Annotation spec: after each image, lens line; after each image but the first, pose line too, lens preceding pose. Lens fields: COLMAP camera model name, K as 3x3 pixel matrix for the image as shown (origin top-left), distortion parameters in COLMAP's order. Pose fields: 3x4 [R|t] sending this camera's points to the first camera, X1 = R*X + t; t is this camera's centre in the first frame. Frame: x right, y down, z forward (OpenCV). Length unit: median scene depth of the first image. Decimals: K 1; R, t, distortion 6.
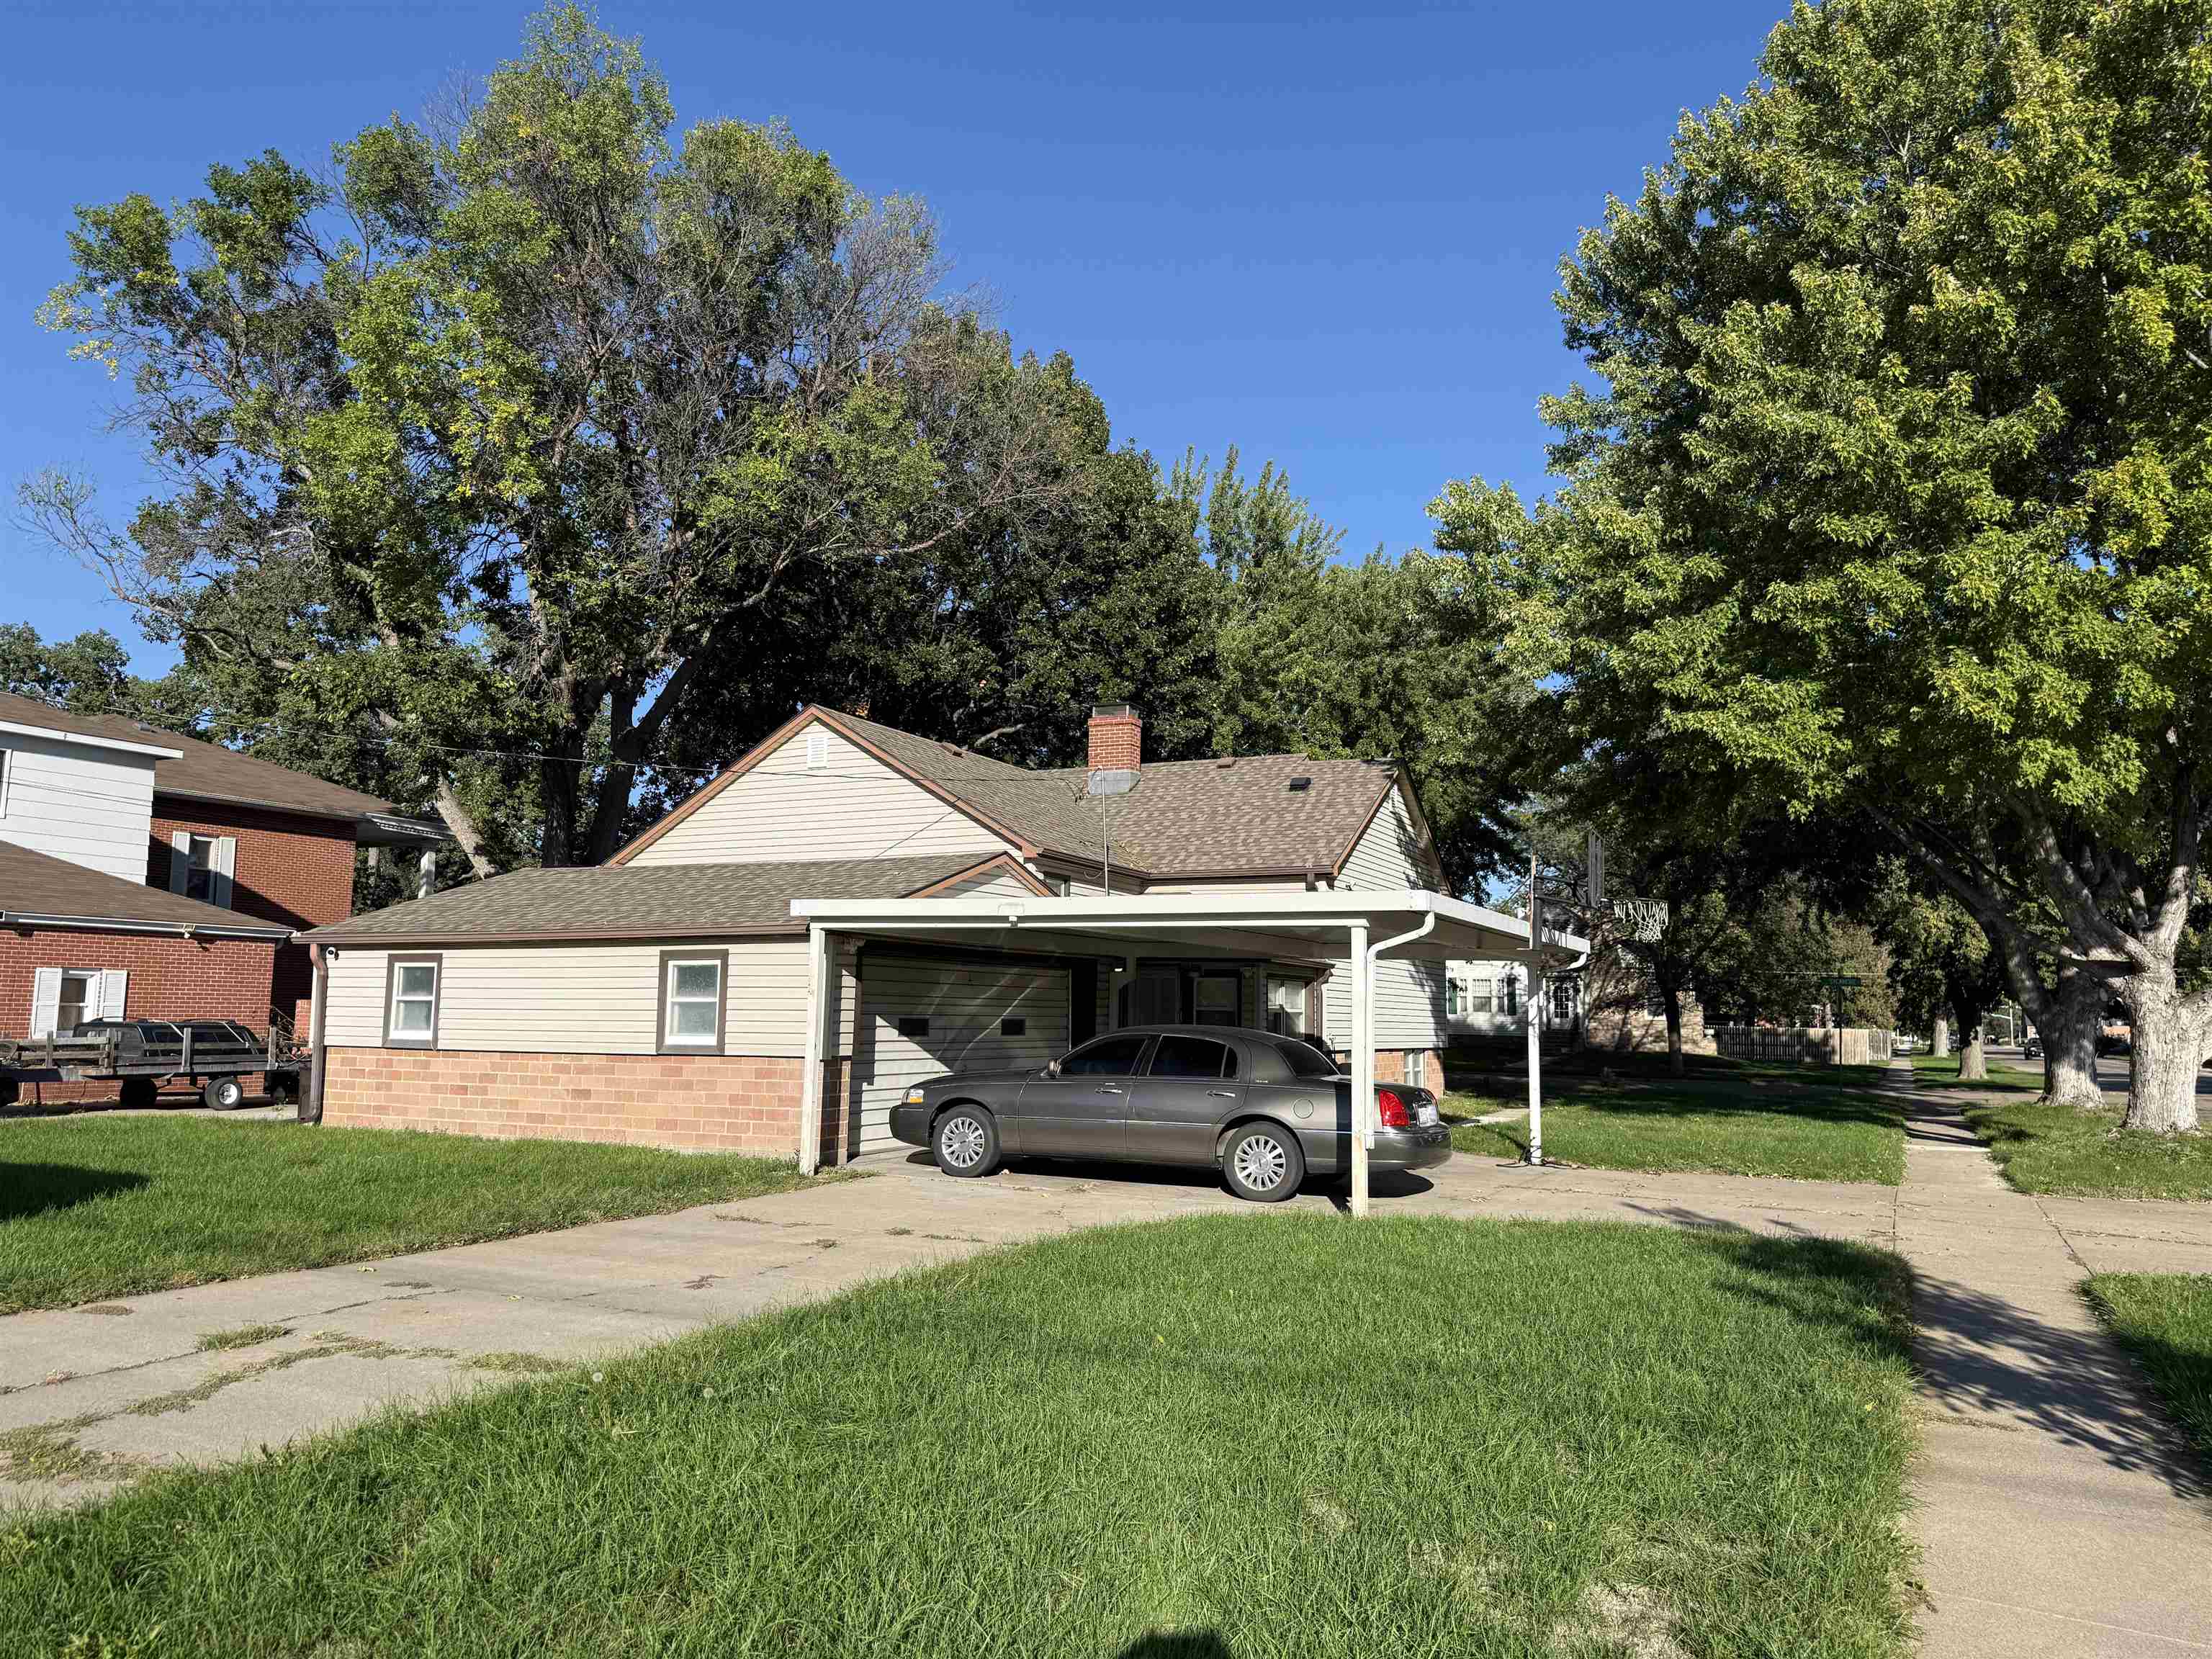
lens RADIAL K [[1565.5, 0, 1112.9], [0, 1565.5, 792.4], [0, 0, 1]] dist [0.112432, -0.057065]
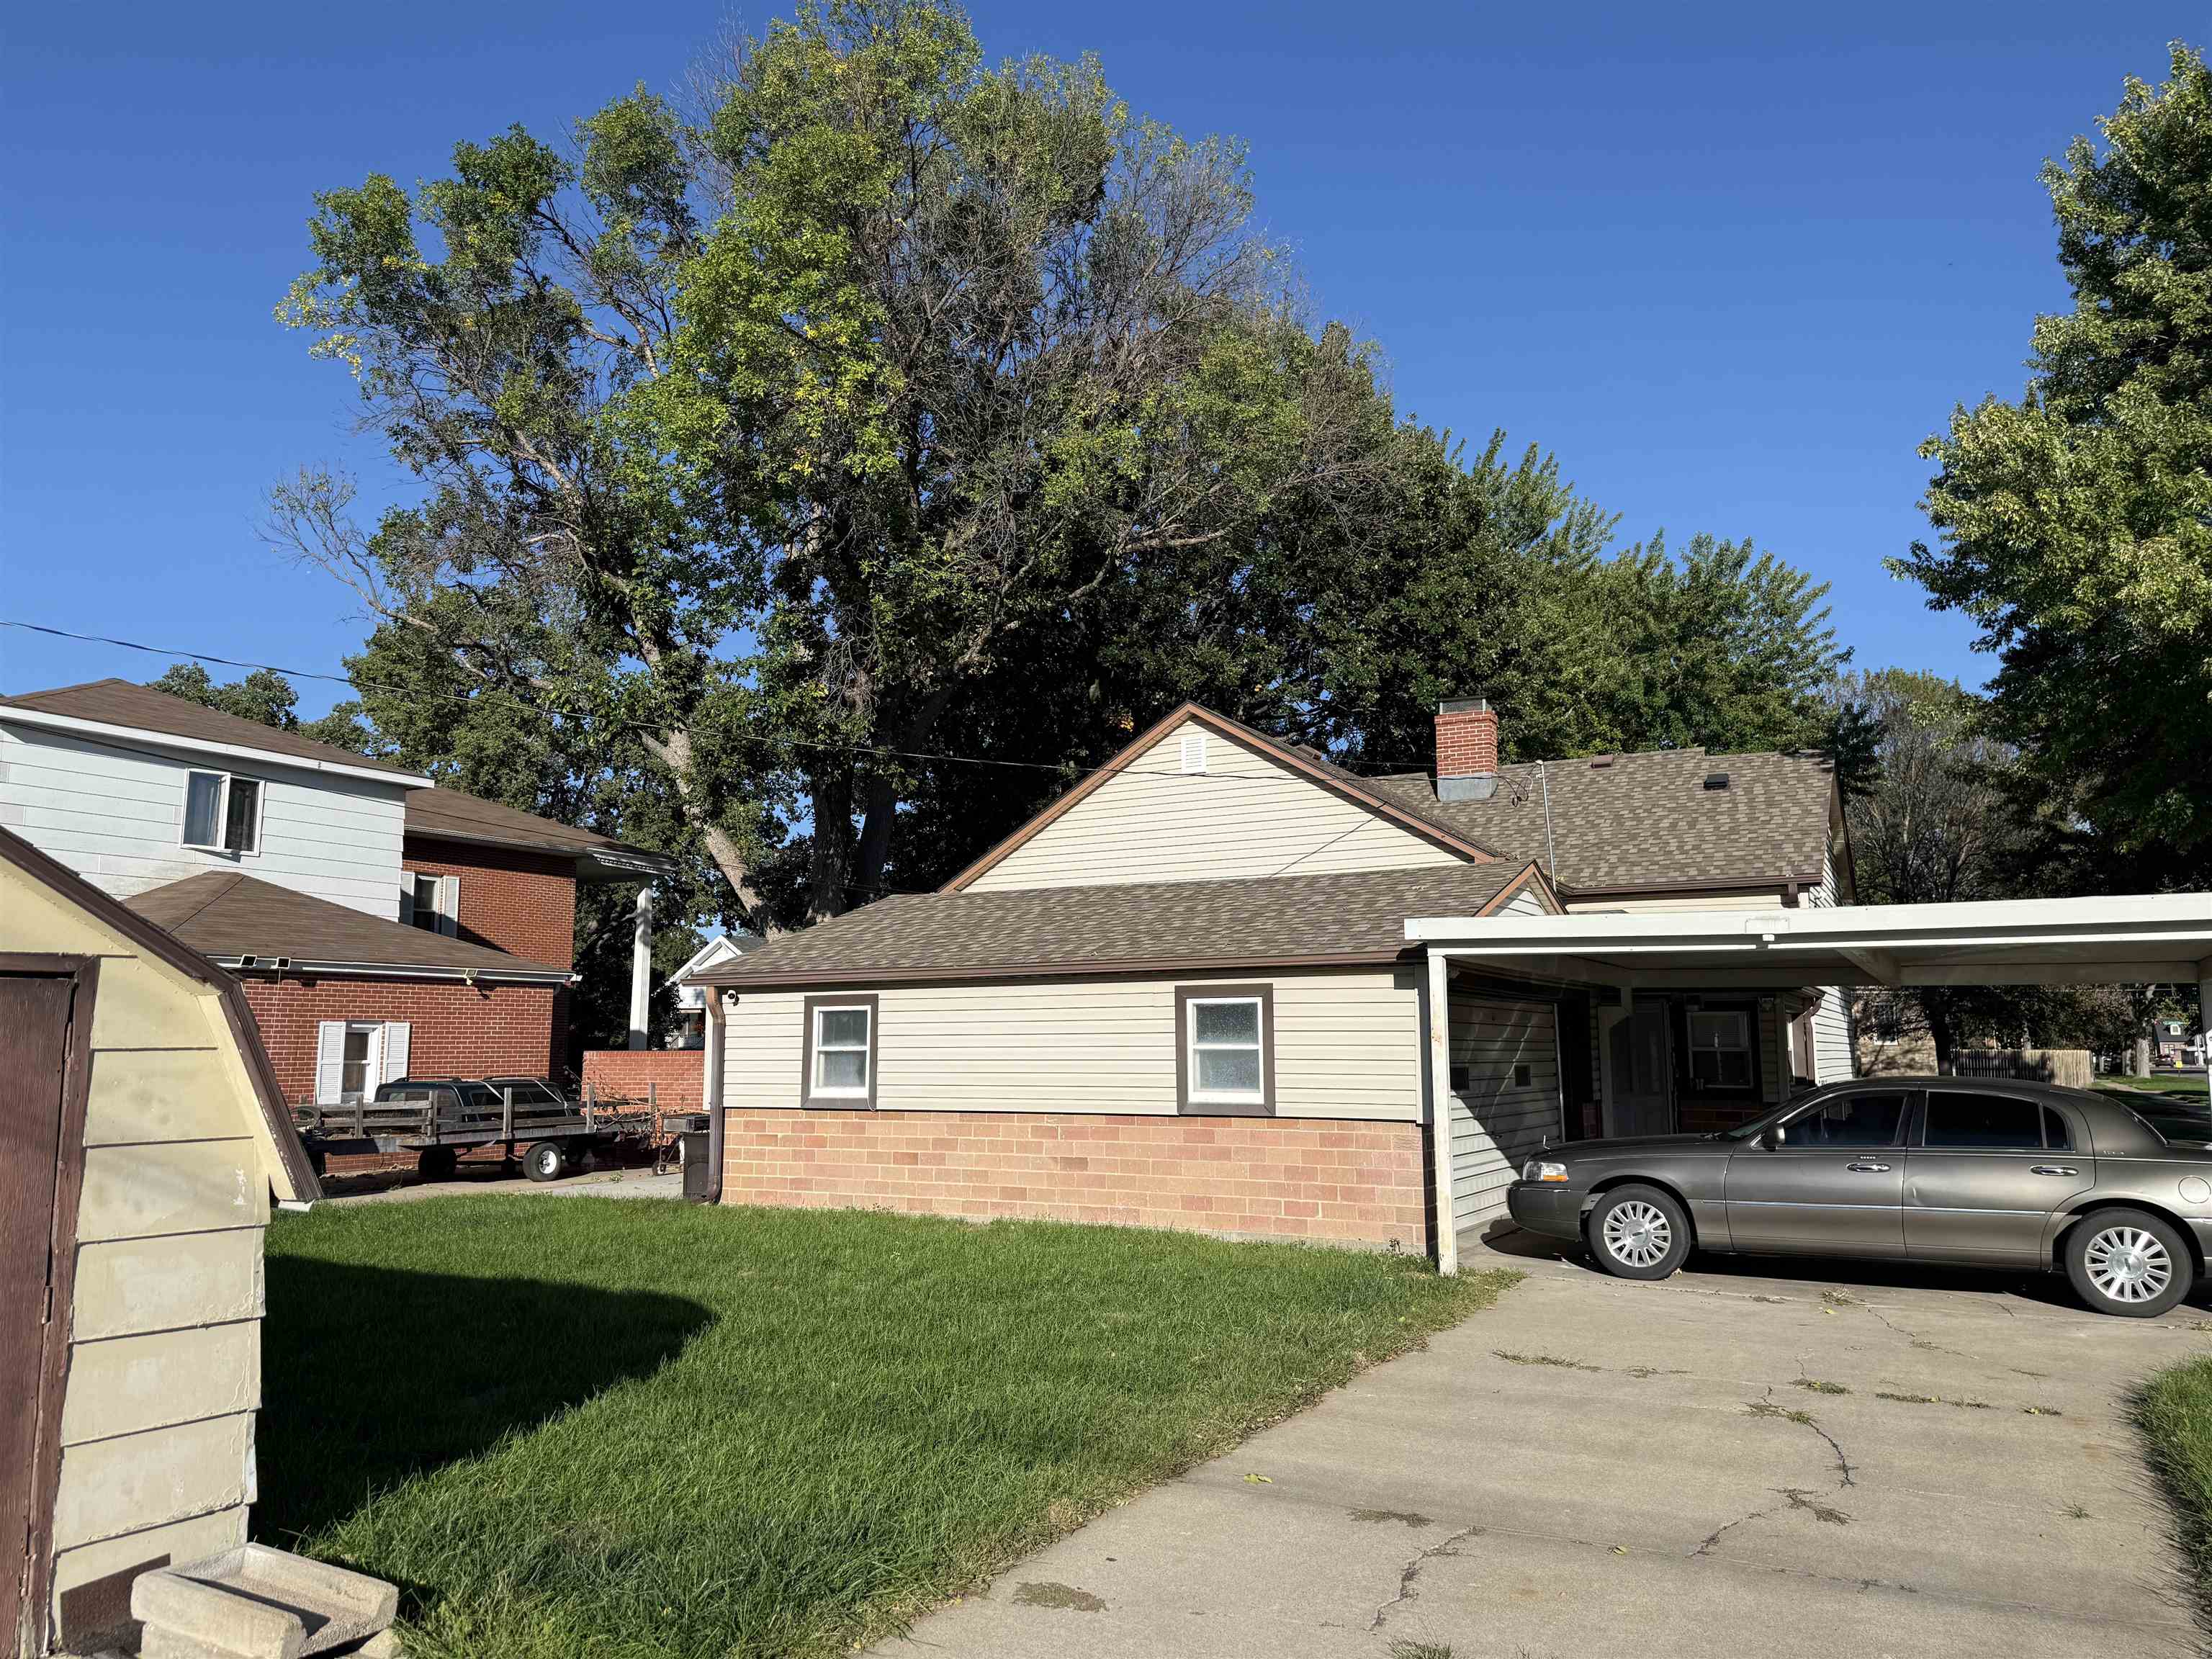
lens RADIAL K [[1565.5, 0, 1131.5], [0, 1565.5, 789.6], [0, 0, 1]] dist [0.112432, -0.057065]
pose [[0.999369, -0.025113, -0.025102, -0.190502], [0.024546, 0.999441, -0.022682, 0.011233], [0.025657, 0.022051, 0.999428, 0.128330]]
